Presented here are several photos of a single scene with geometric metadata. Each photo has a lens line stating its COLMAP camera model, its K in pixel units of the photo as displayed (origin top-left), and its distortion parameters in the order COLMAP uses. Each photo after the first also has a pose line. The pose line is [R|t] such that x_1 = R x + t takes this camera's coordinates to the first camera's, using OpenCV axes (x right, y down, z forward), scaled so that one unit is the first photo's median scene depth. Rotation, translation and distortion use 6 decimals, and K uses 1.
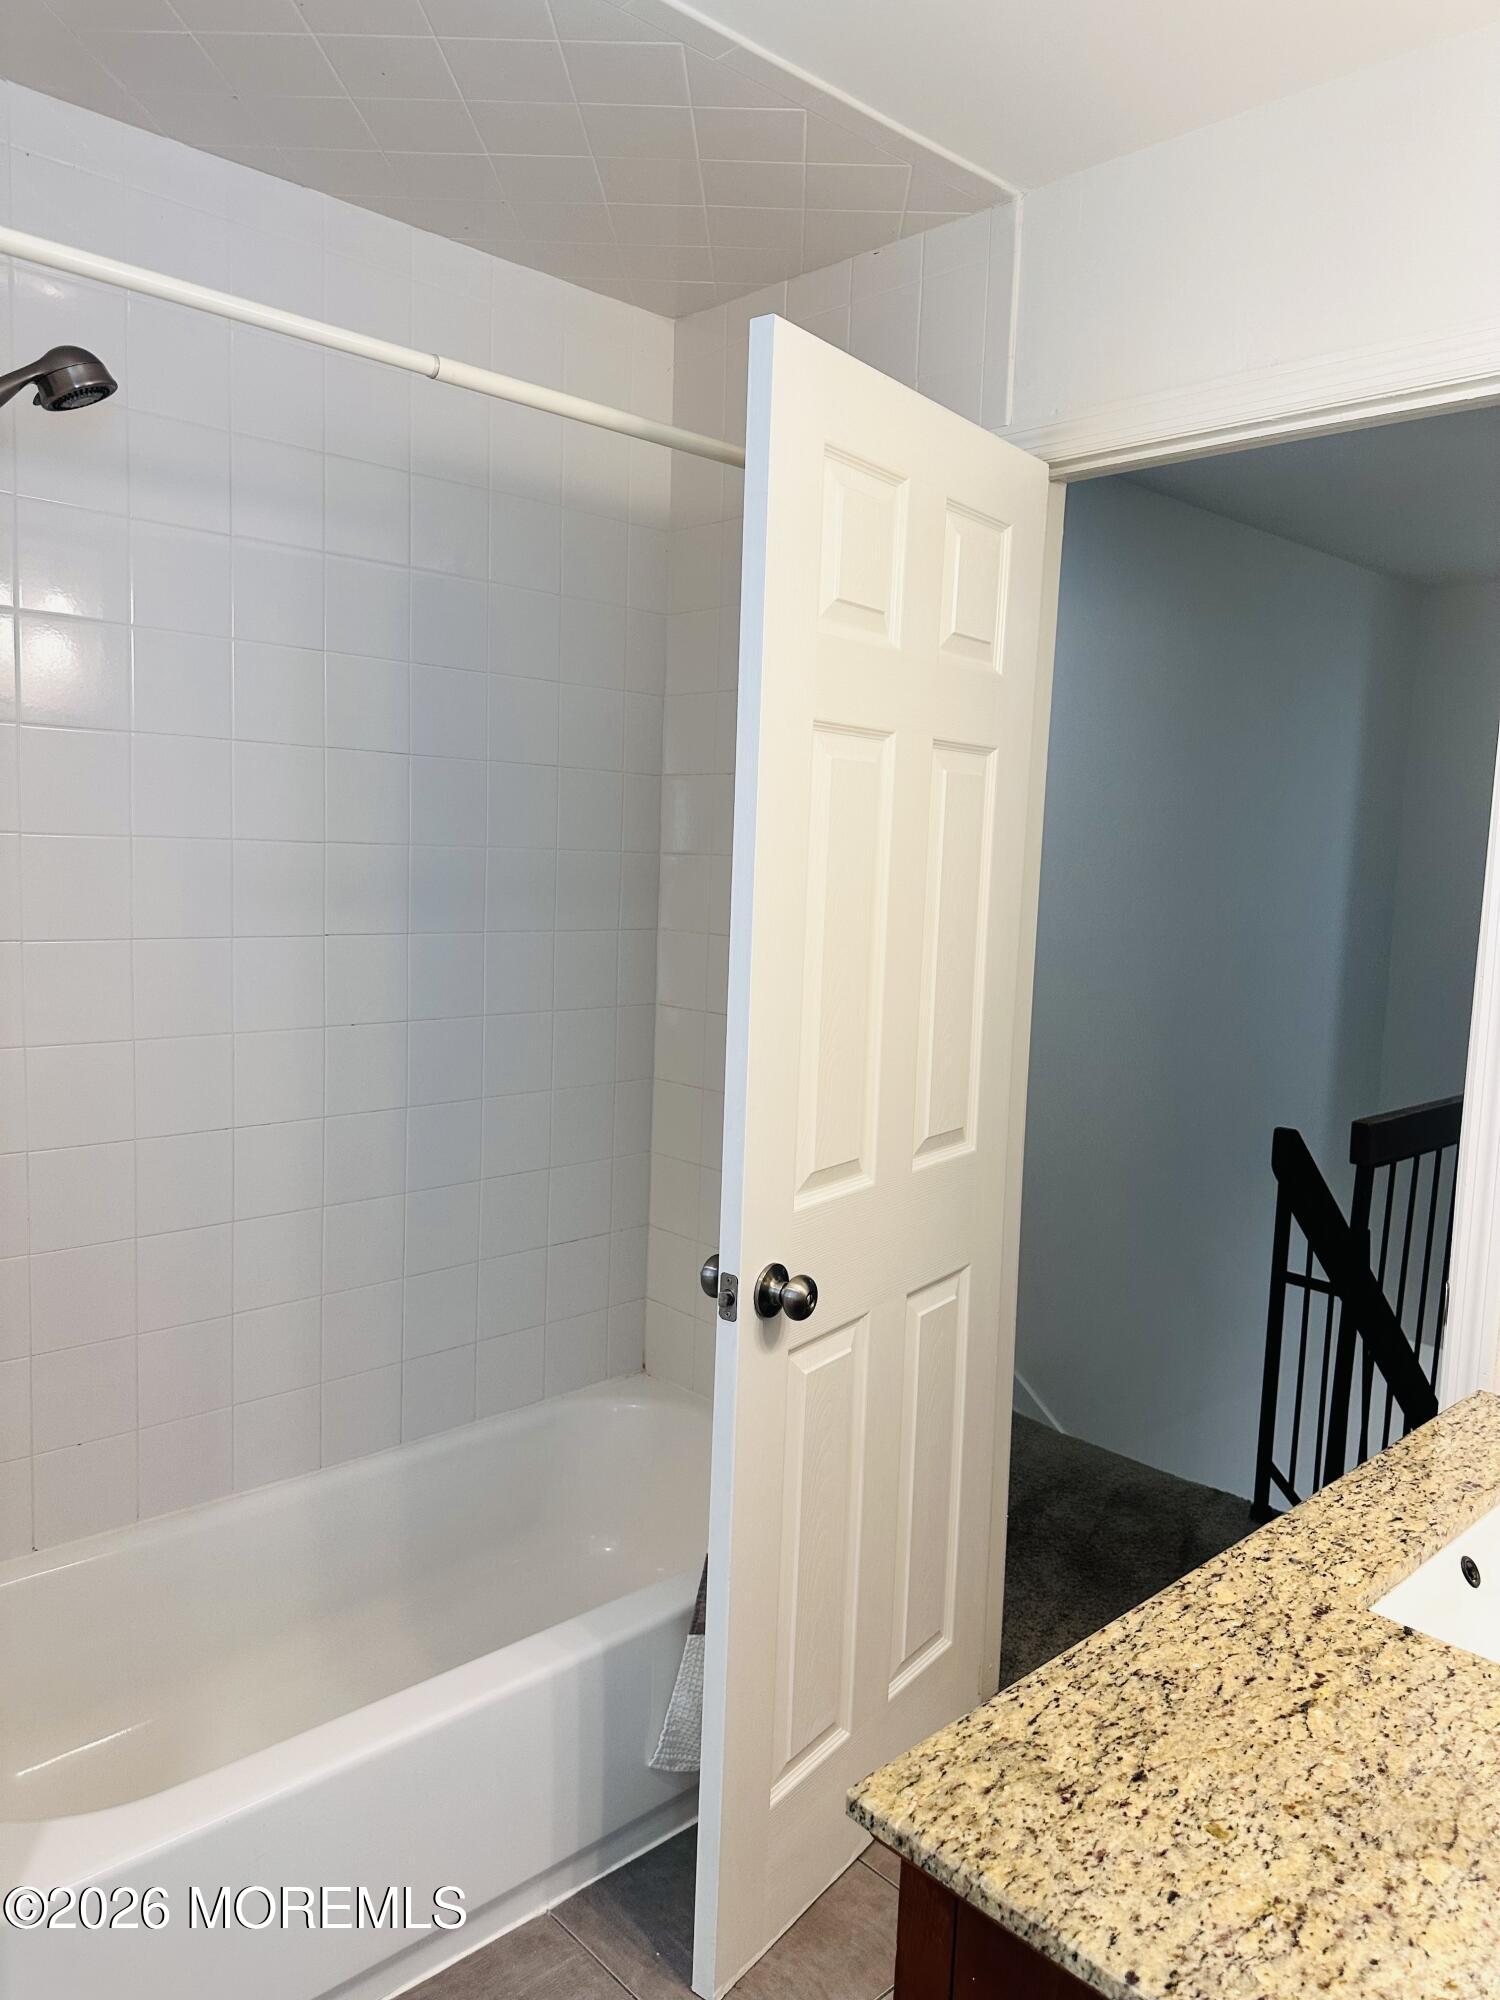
lens RADIAL K [[1389.6, 0, 750.0], [0, 1389.6, 1000.0], [0, 0, 1]] dist [0.032534, -0.040658]
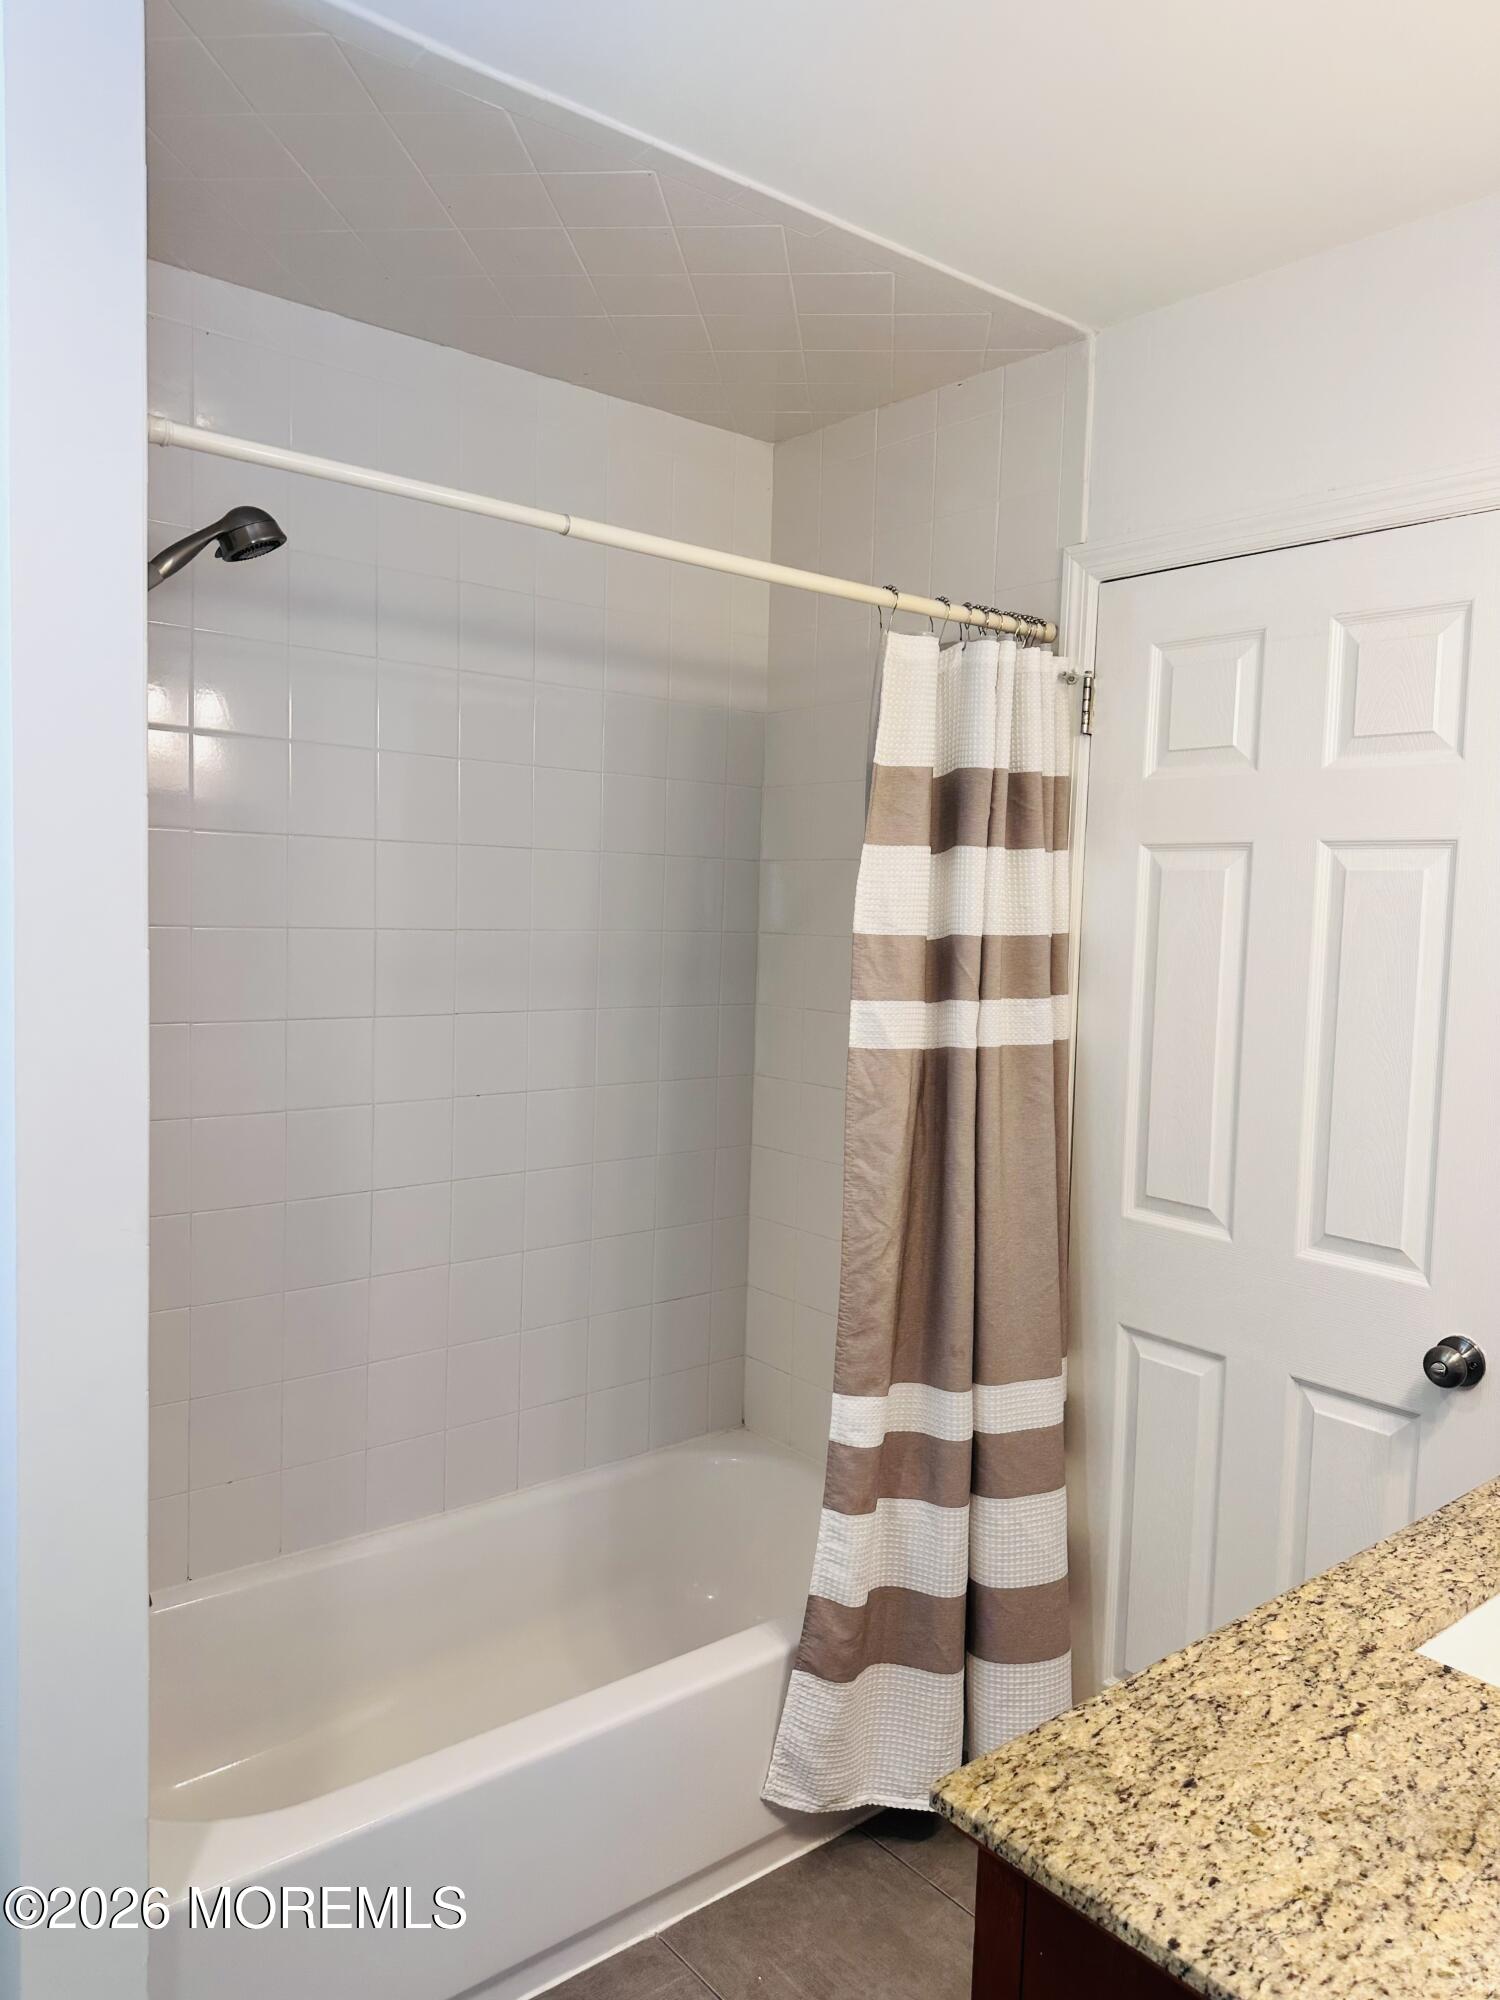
lens RADIAL K [[1388.6, 0, 748.1], [0, 1388.6, 1004.4], [0, 0, 1]] dist [0.035425, -0.043558]
pose [[0.997642, -0.001746, -0.068605, -0.000257], [-0.000858, 0.999281, -0.037912, -0.031492], [0.068622, 0.037882, 0.996923, -0.171087]]
